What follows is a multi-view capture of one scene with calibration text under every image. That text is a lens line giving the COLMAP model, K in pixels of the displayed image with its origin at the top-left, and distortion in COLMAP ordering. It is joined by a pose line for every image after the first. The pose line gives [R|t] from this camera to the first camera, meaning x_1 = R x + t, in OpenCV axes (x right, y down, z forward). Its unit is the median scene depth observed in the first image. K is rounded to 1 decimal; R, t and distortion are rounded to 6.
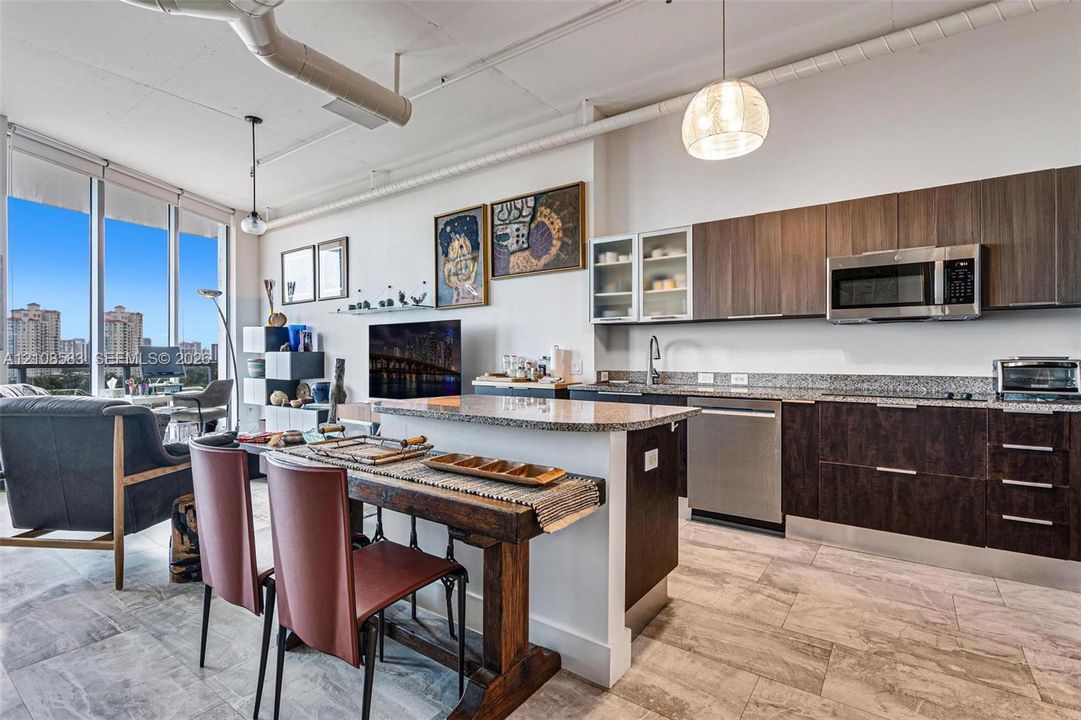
lens RADIAL K [[512.3, 0, 540.8], [0, 512.3, 355.6], [0, 0, 1]] dist [-0.002608, 0.001716]
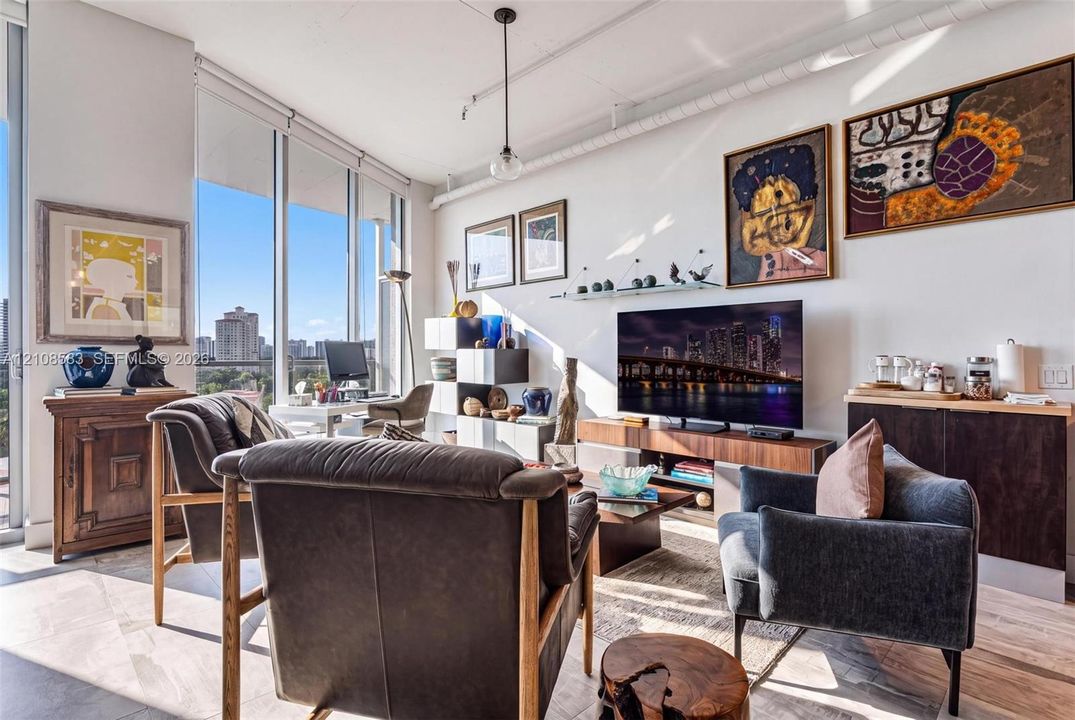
lens RADIAL K [[509.4, 0, 529.0], [0, 509.4, 358.8], [0, 0, 1]] dist [-0.002608, 0.001716]
pose [[0.986307, 0.004483, -0.164860, -0.440074], [-0.002309, 0.999908, 0.013378, -0.004406], [0.164905, -0.012815, 0.986226, 0.338685]]
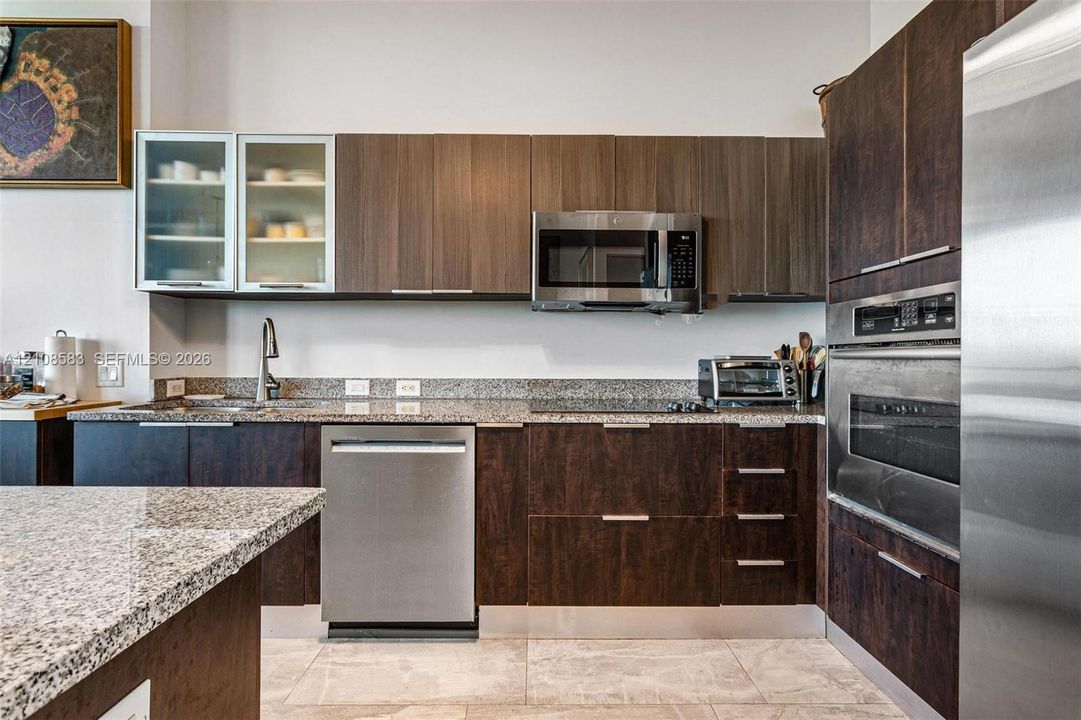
lens RADIAL K [[512.3, 0, 533.2], [0, 512.3, 355.1], [0, 0, 1]] dist [-0.002608, 0.001716]
pose [[0.811929, 0.003978, 0.583742, 0.118385], [-0.005890, 0.999982, 0.001379, 0.001152], [-0.583726, -0.004558, 0.811938, 0.329722]]
